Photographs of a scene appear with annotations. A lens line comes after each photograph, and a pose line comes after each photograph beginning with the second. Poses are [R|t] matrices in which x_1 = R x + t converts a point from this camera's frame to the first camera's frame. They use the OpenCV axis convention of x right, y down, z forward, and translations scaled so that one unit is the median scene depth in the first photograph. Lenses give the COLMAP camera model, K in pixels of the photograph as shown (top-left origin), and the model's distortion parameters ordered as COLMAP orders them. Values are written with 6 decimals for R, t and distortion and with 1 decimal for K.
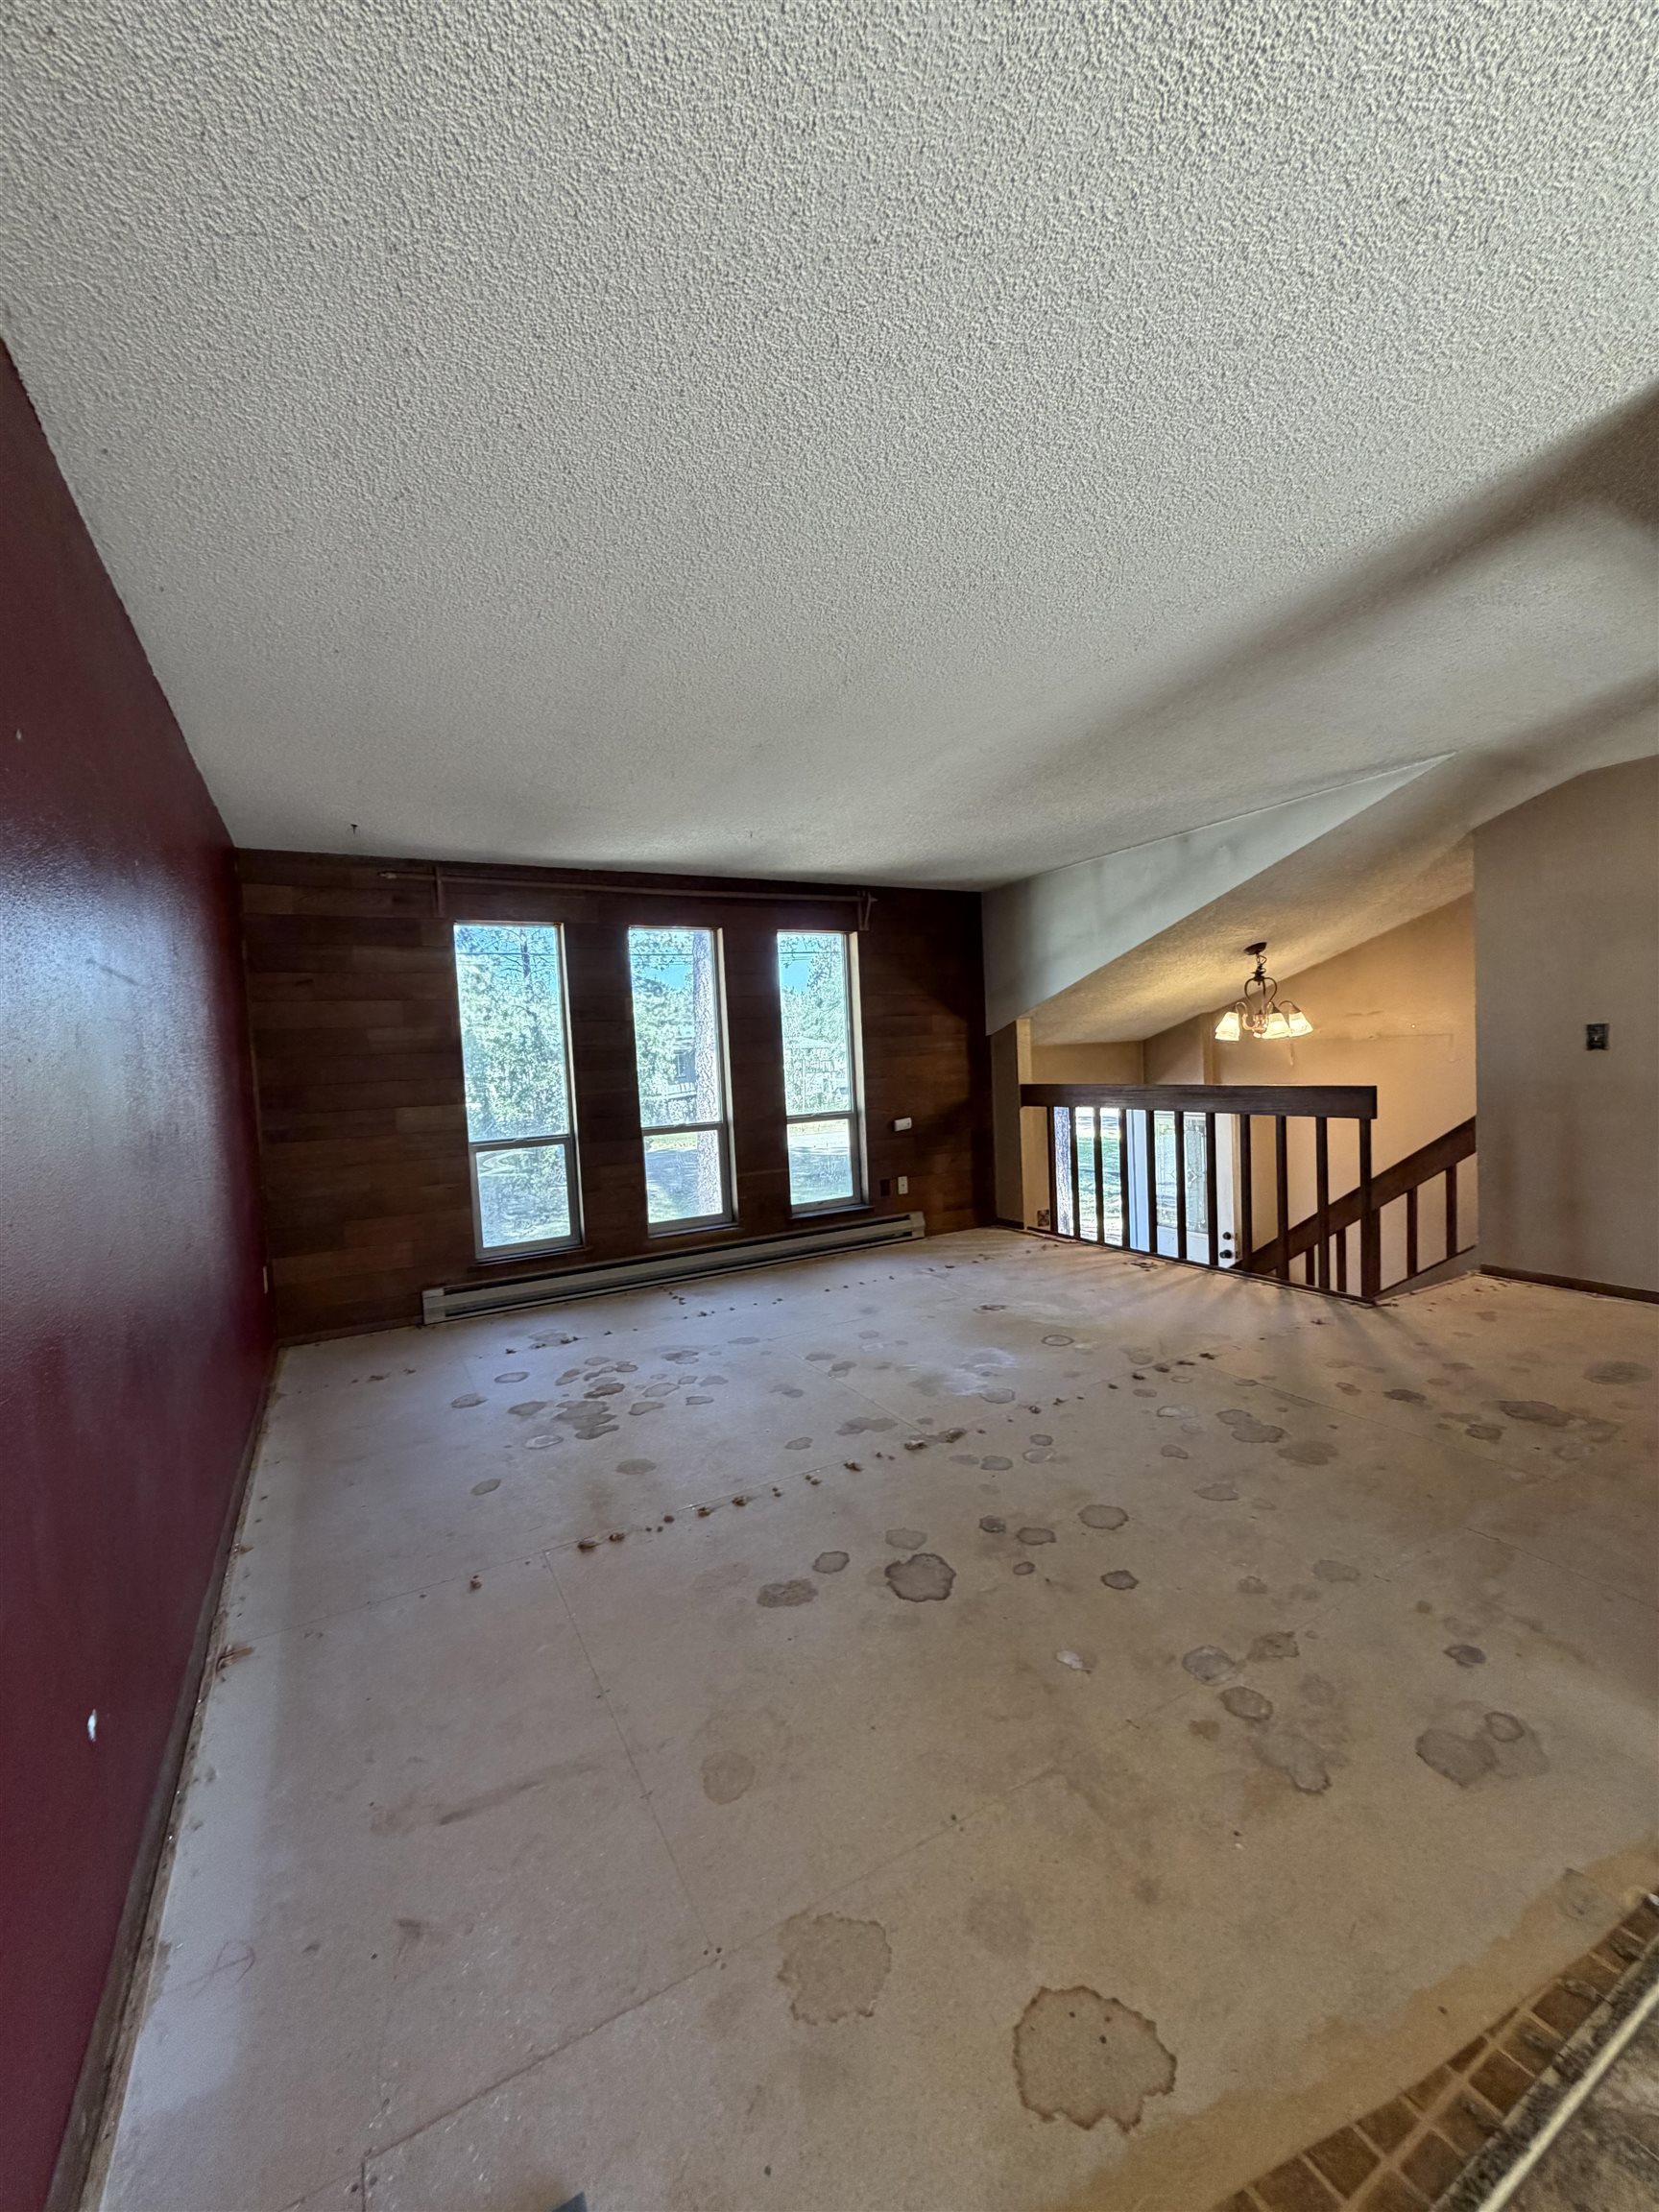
lens RADIAL K [[881.6, 0, 826.8], [0, 881.6, 1101.0], [0, 0, 1]] dist [0.002854, -0.000274]
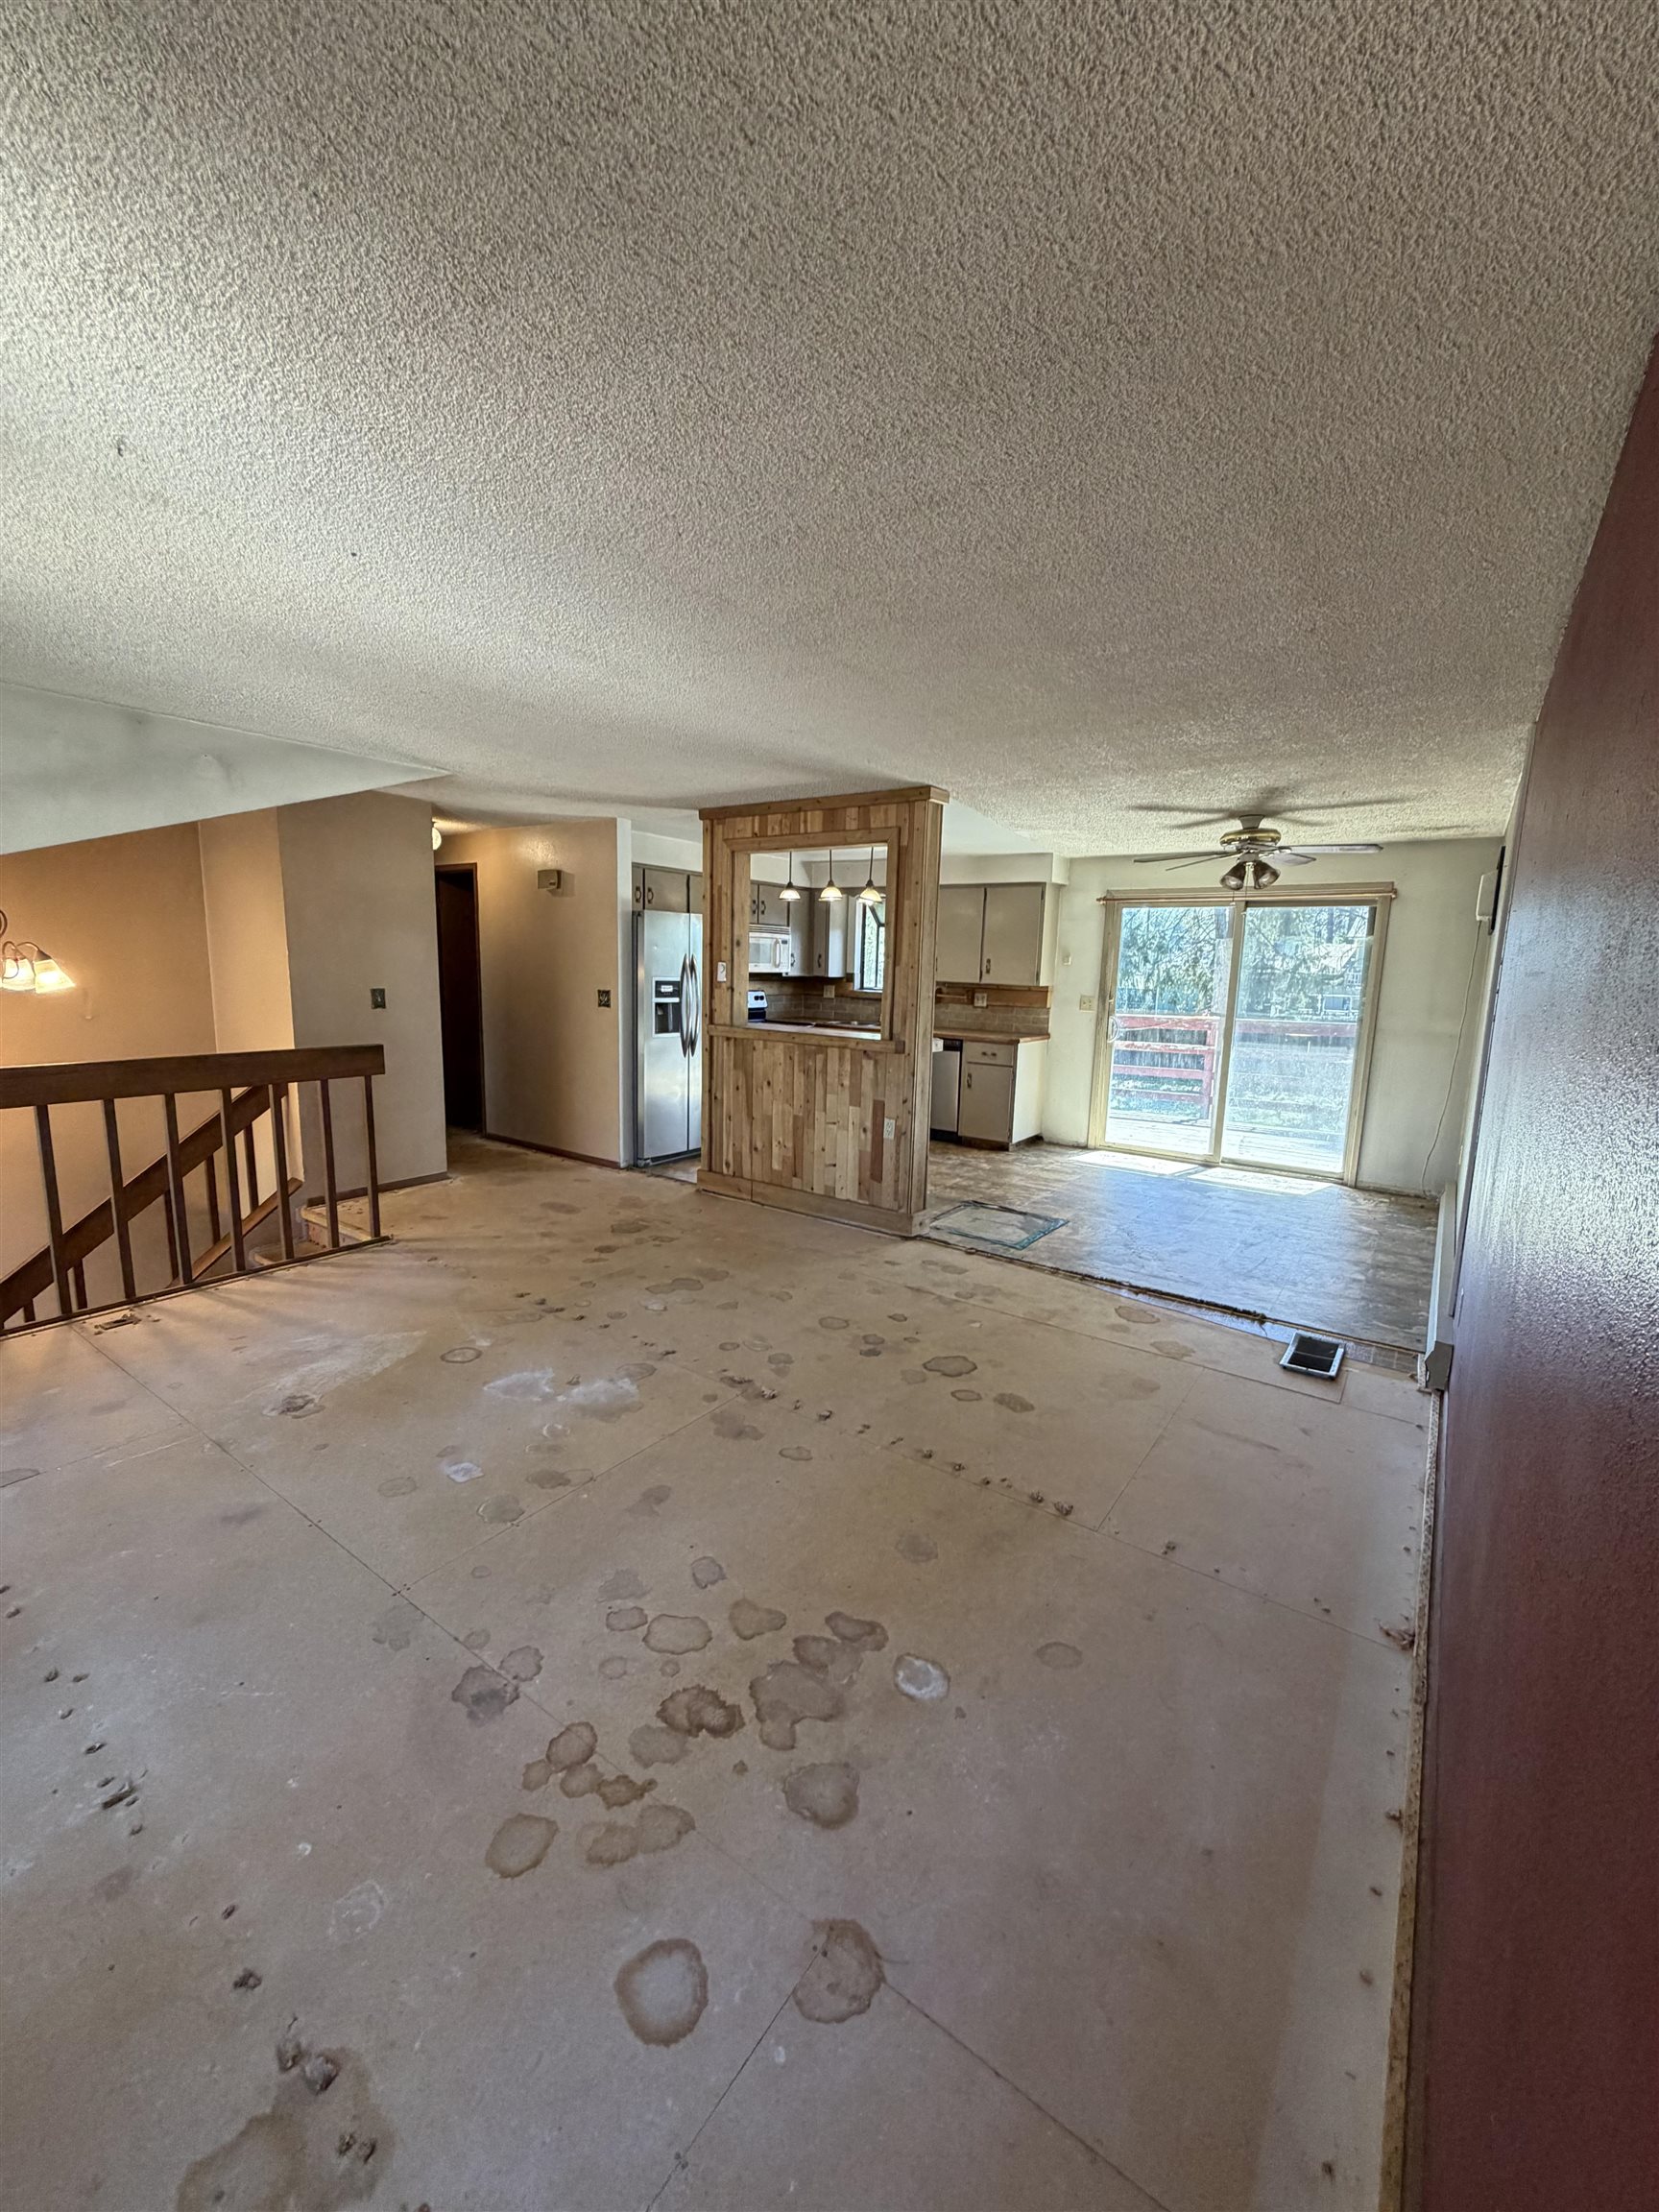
lens RADIAL K [[881.6, 0, 826.8], [0, 881.6, 1101.0], [0, 0, 1]] dist [0.002854, -0.000274]
pose [[-0.432387, -0.106100, 0.895424, -0.713972], [0.042067, 0.989598, 0.137572, -0.087231], [-0.900706, 0.097153, -0.423426, 1.139883]]
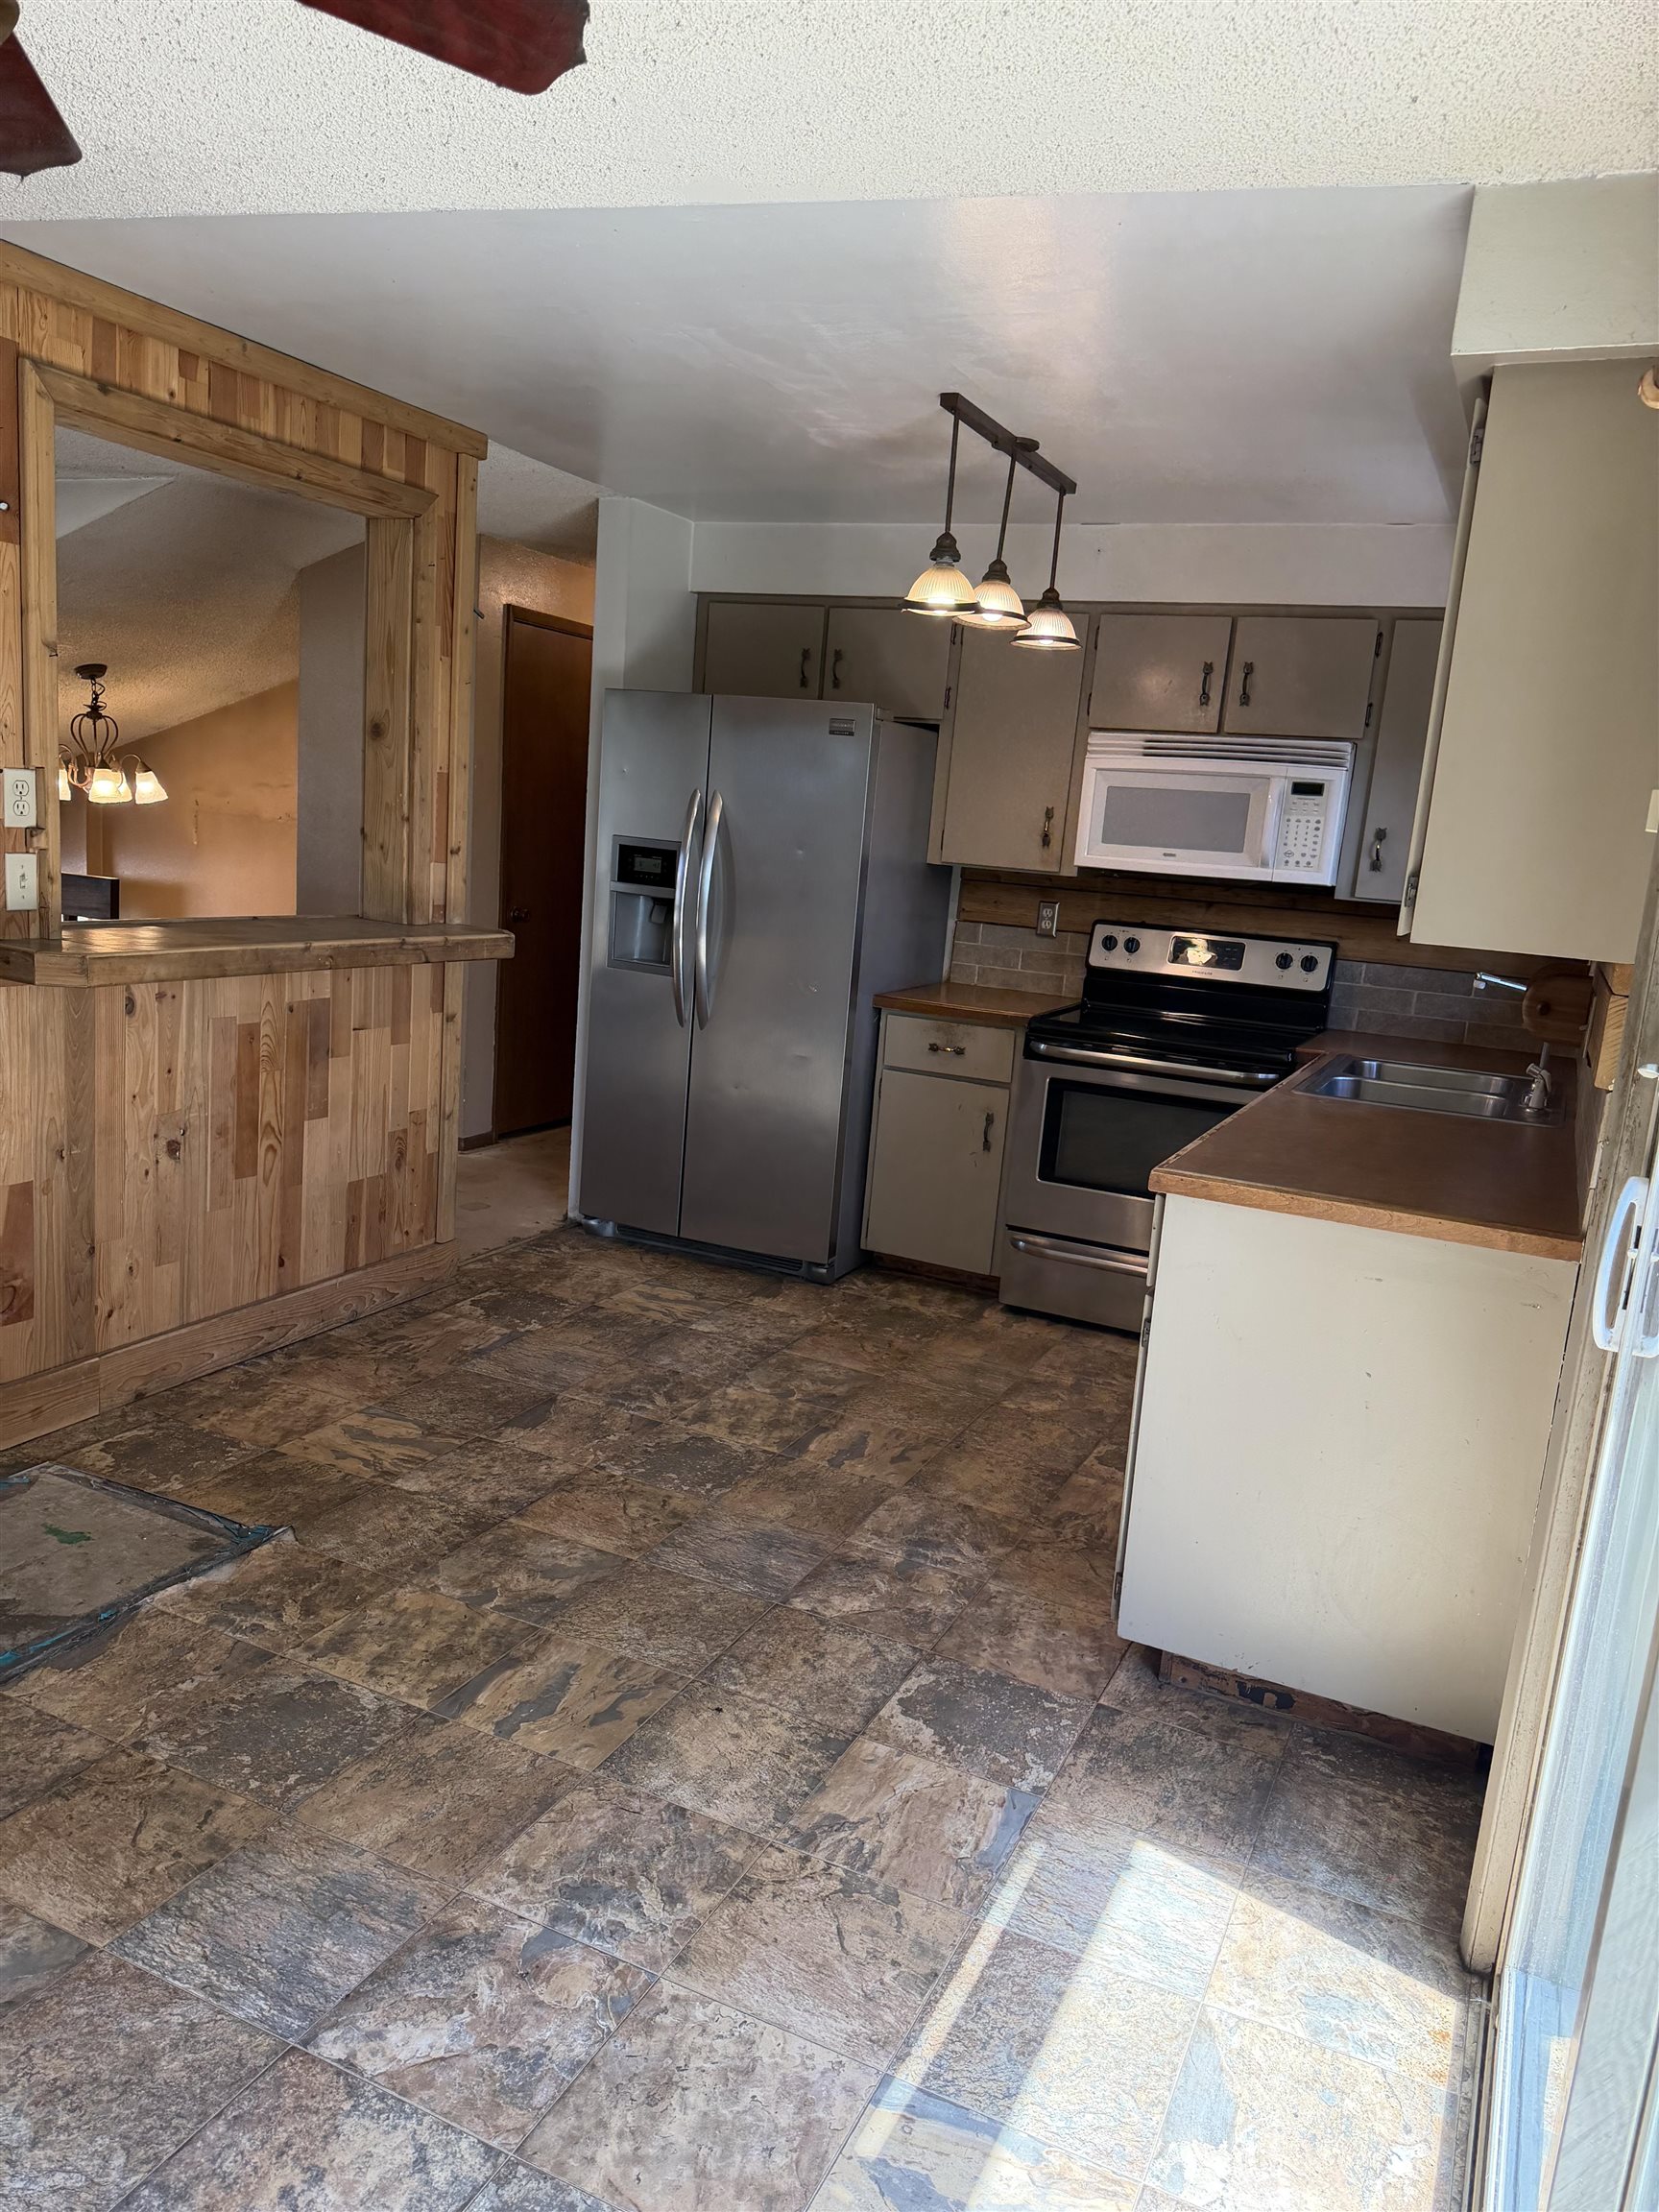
lens RADIAL K [[1544.7, 0, 834.4], [0, 1544.7, 1118.6], [0, 0, 1]] dist [0.172744, -0.331704]
pose [[0.802608, 0.000650, 0.596506, 0.342936], [-0.087625, 0.989280, 0.116823, -0.031263], [-0.590035, -0.146032, 0.794061, -0.639819]]
